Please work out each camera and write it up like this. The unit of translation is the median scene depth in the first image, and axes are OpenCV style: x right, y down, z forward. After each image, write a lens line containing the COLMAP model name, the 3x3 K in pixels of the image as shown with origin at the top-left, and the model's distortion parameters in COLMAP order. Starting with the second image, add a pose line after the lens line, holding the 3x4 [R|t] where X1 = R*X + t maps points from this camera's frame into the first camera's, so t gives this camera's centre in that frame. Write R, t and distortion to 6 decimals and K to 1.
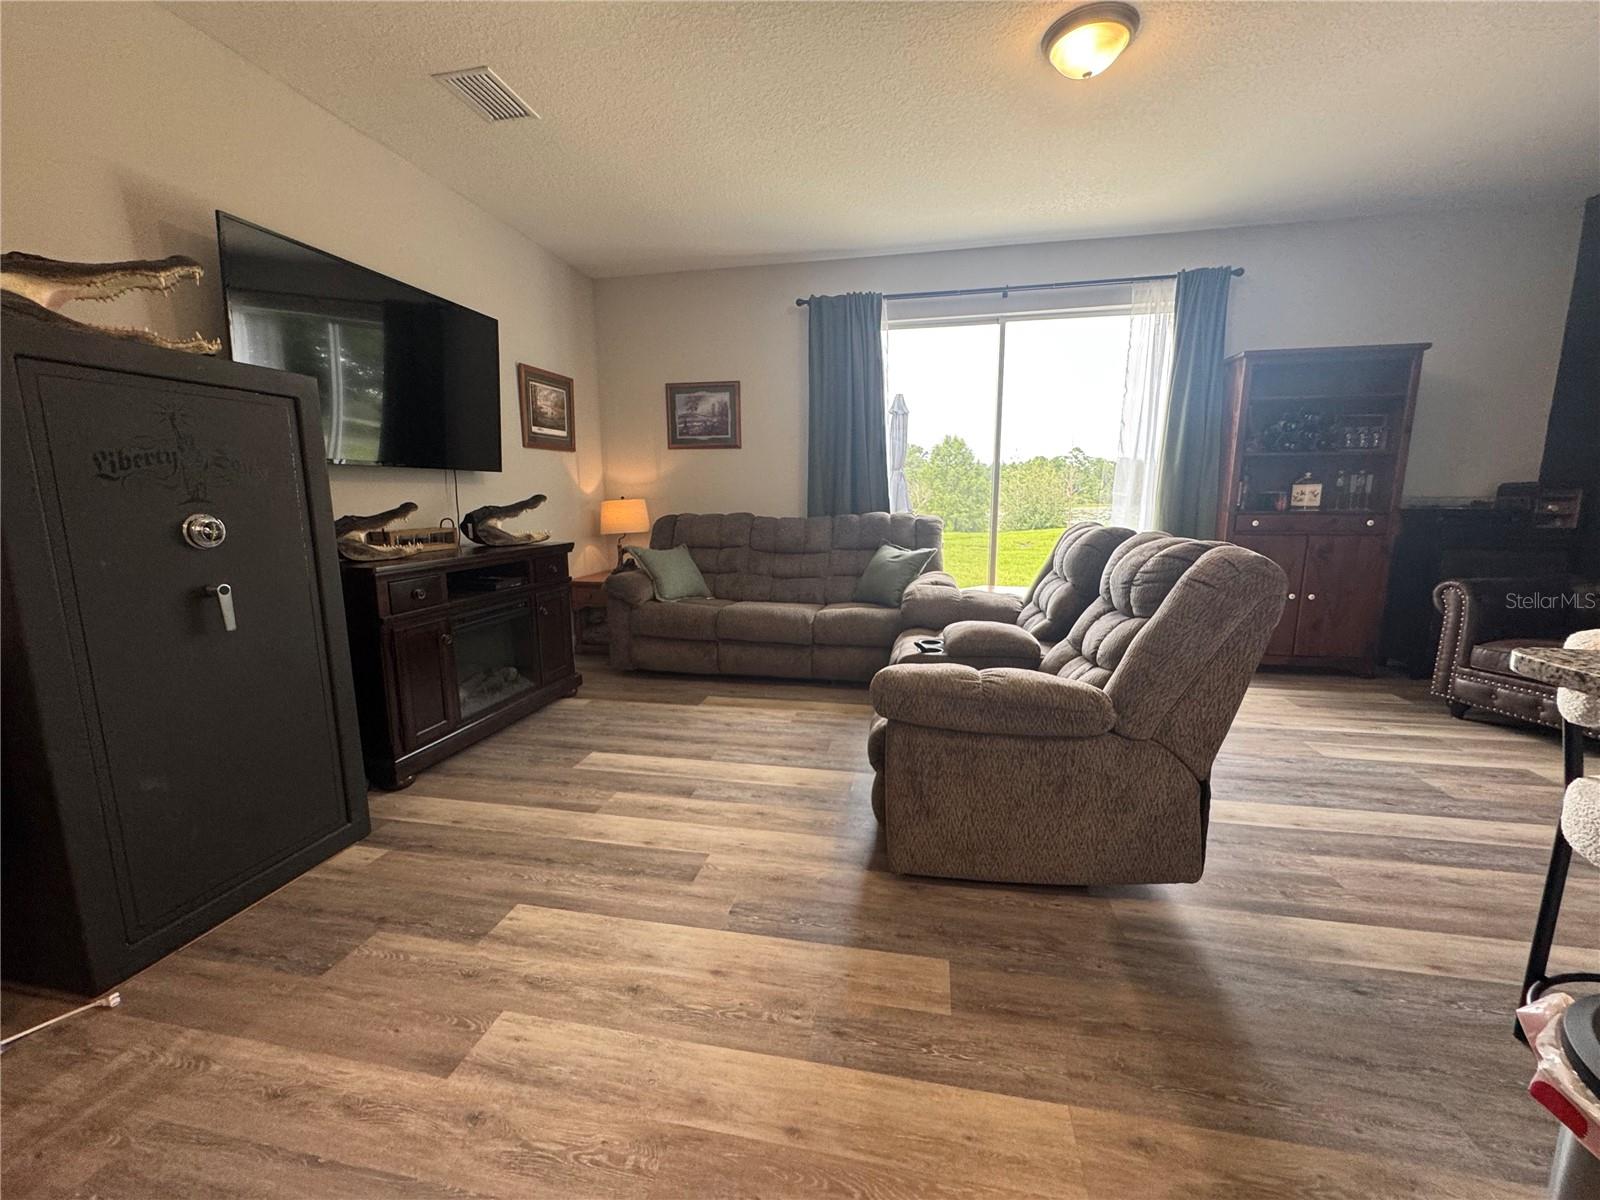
lens RADIAL K [[634.7, 0, 803.5], [0, 634.7, 601.5], [0, 0, 1]] dist [-0.003260, 0.000674]
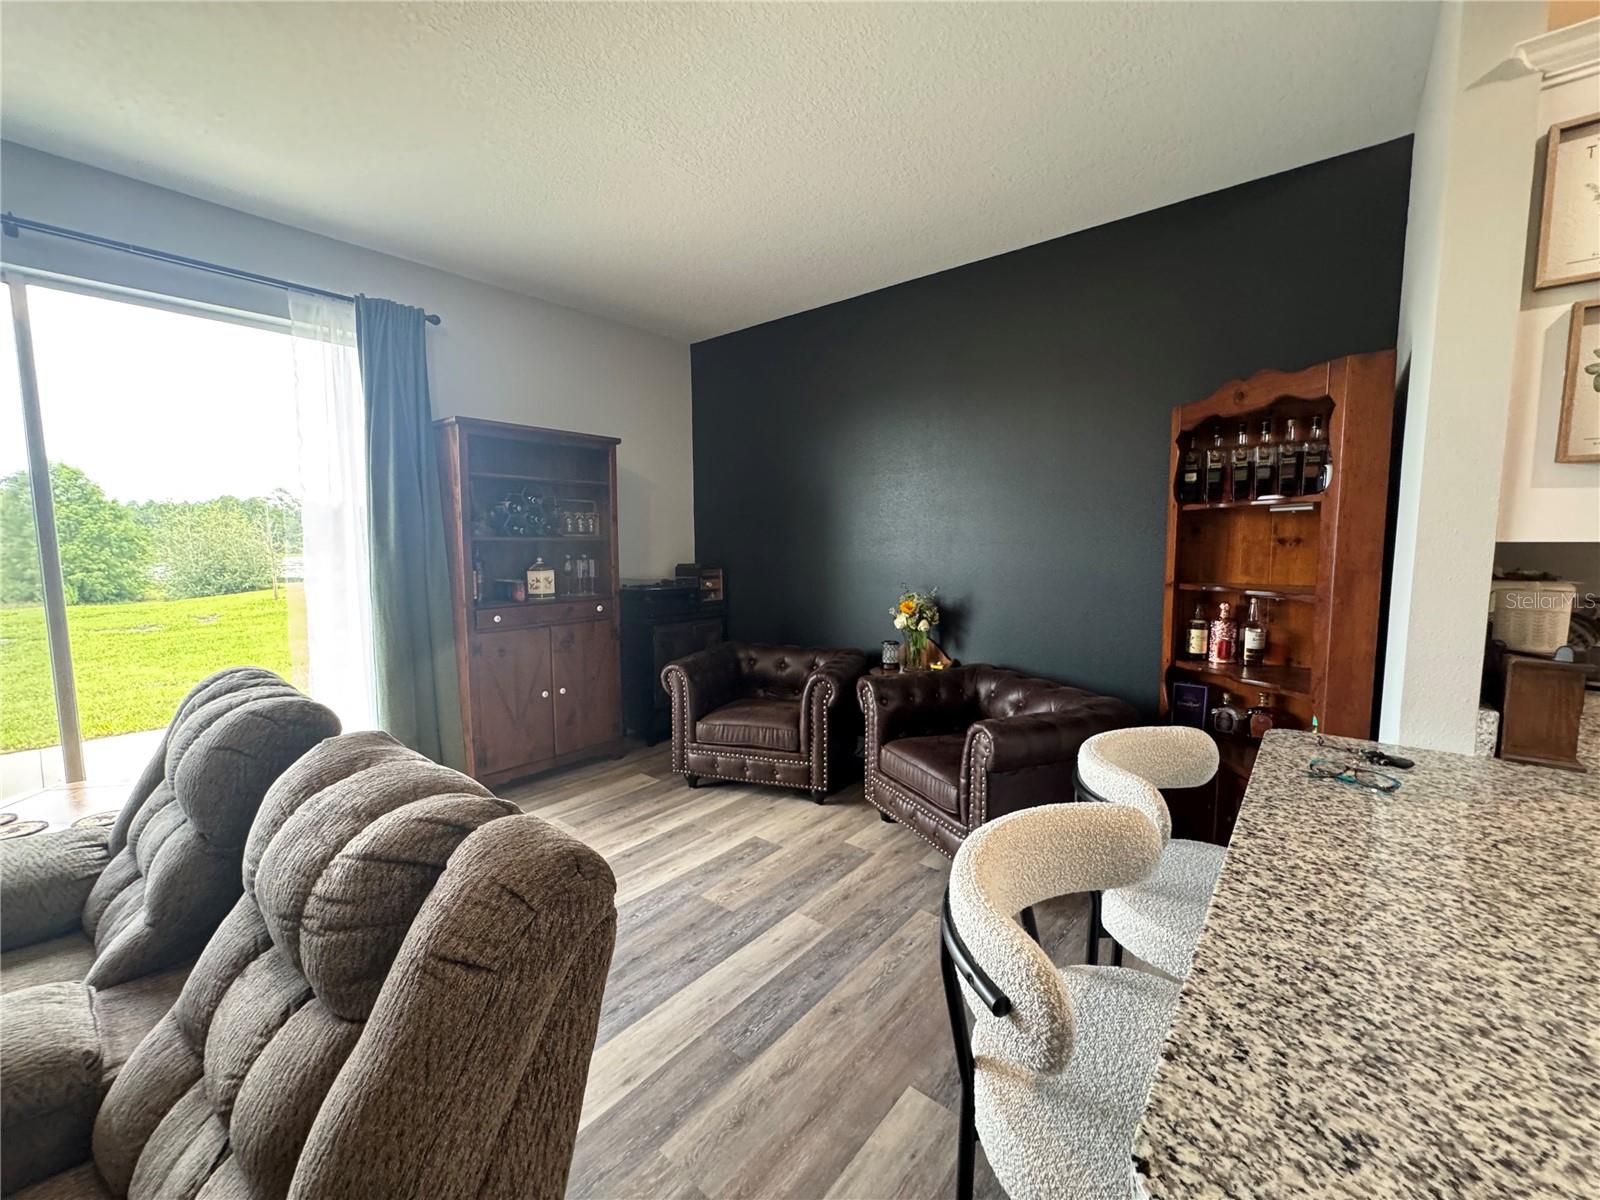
lens RADIAL K [[634.7, 0, 797.3], [0, 634.7, 602.6], [0, 0, 1]] dist [-0.003260, 0.000674]
pose [[0.474252, -0.080450, 0.876706, 0.180488], [0.143985, 0.989496, 0.012912, -0.111229], [-0.868535, 0.120109, 0.480854, 0.269493]]
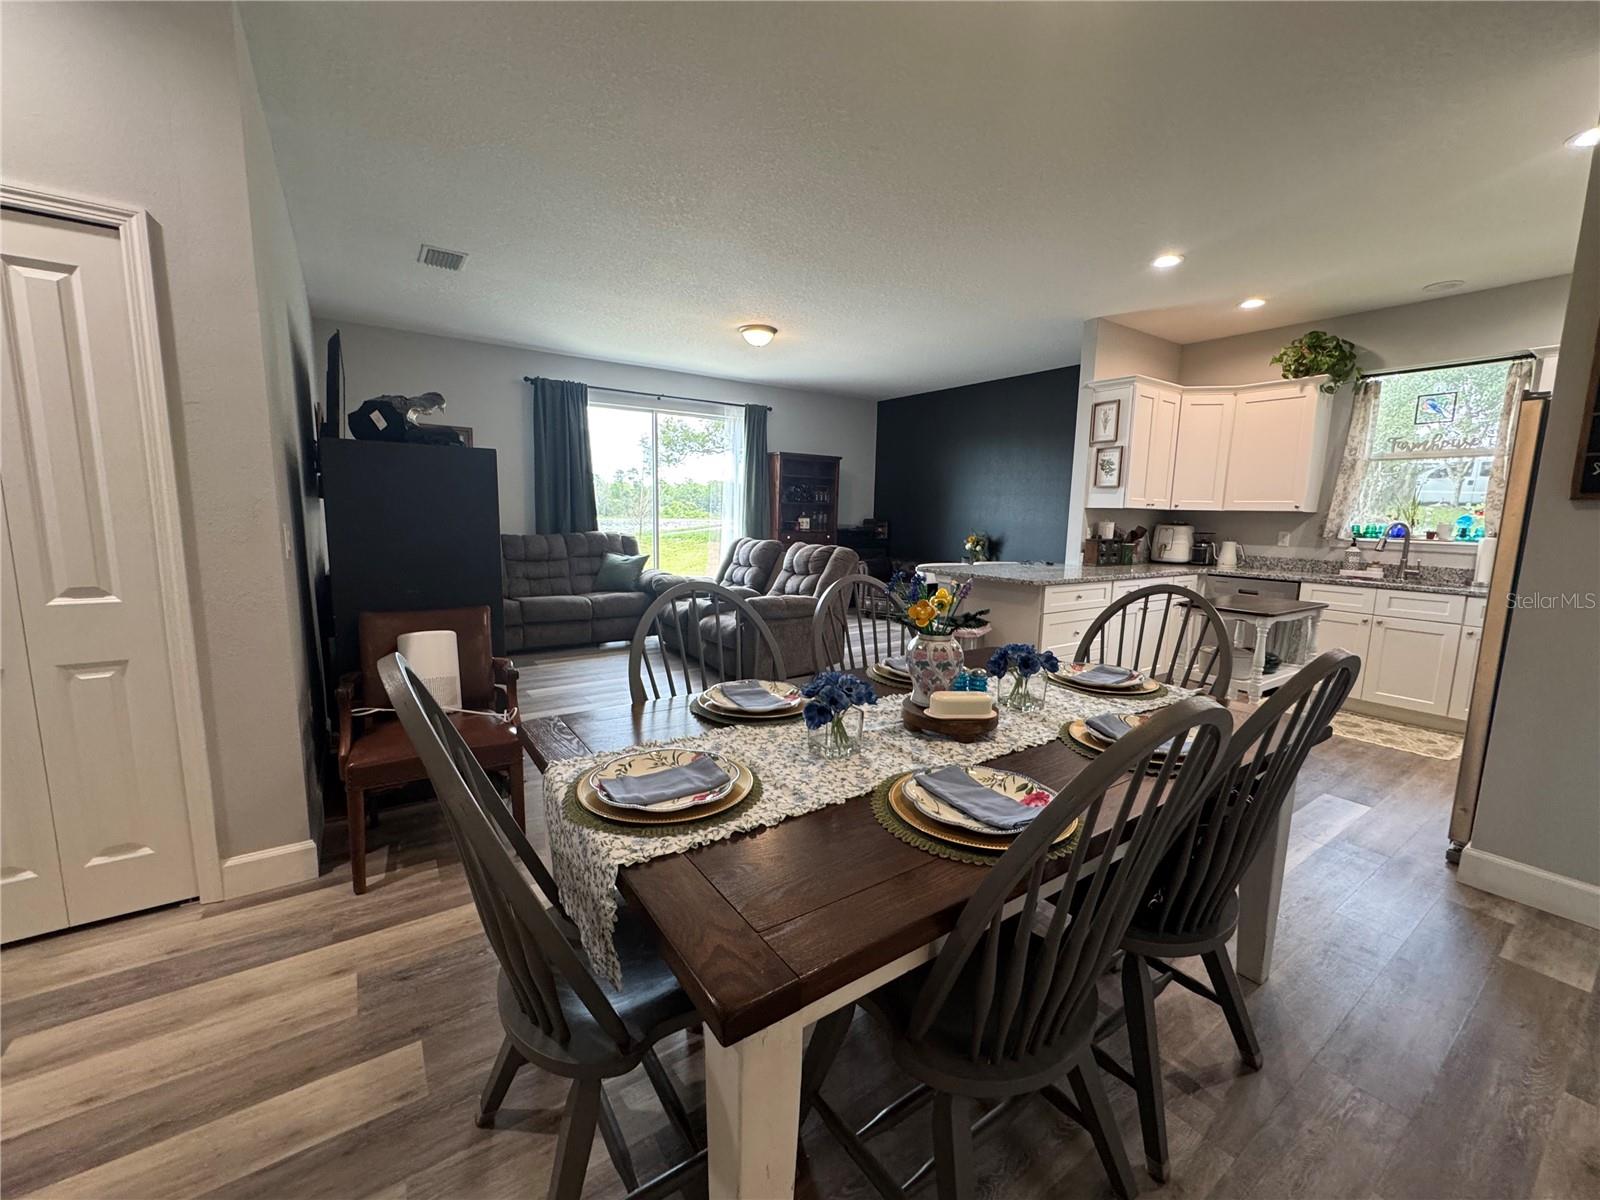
lens RADIAL K [[634.7, 0, 802.2], [0, 634.7, 600.0], [0, 0, 1]] dist [-0.003260, 0.000674]
pose [[0.690794, -0.078218, 0.718809, -0.802703], [0.091962, 0.995563, 0.019955, 0.042205], [-0.717180, 0.052318, 0.694922, -0.462795]]
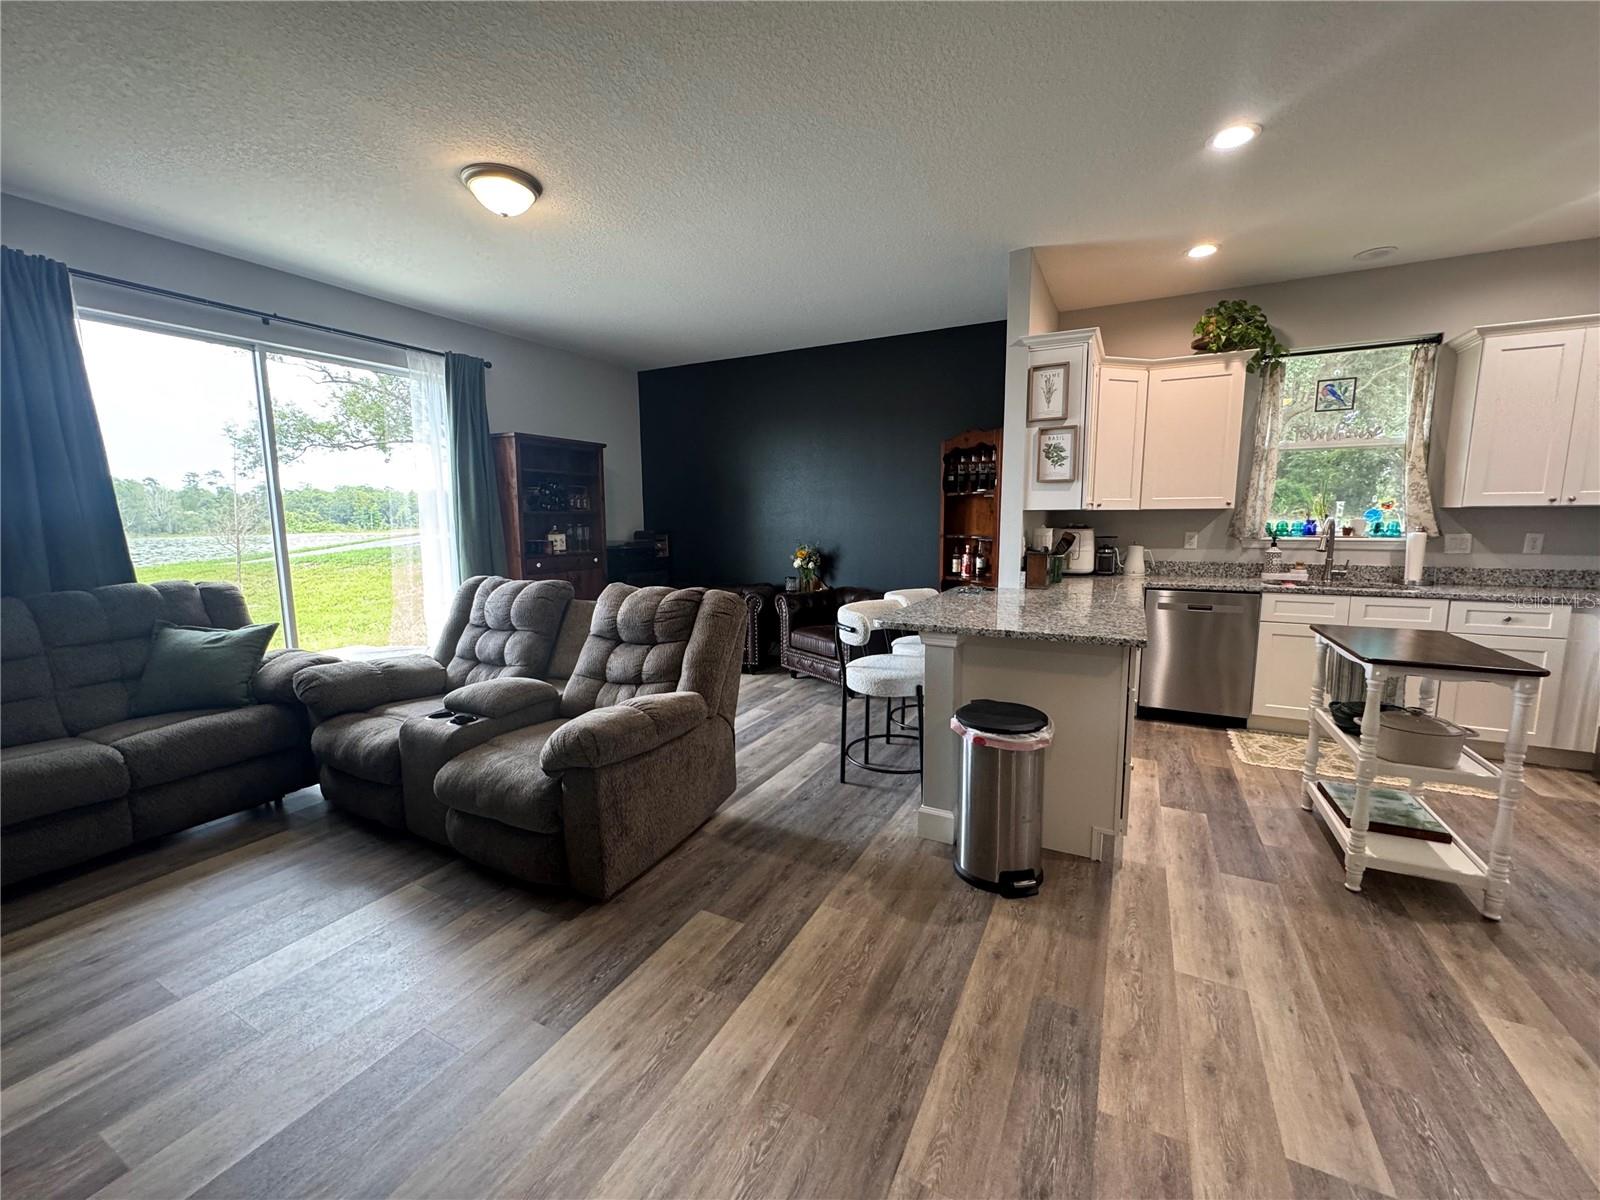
lens RADIAL K [[634.7, 0, 797.5], [0, 634.7, 601.7], [0, 0, 1]] dist [-0.003260, 0.000674]
pose [[0.281445, -0.121183, 0.951895, -0.429932], [0.161651, 0.983804, 0.077450, -0.073917], [-0.945863, 0.132077, 0.296476, 0.143361]]
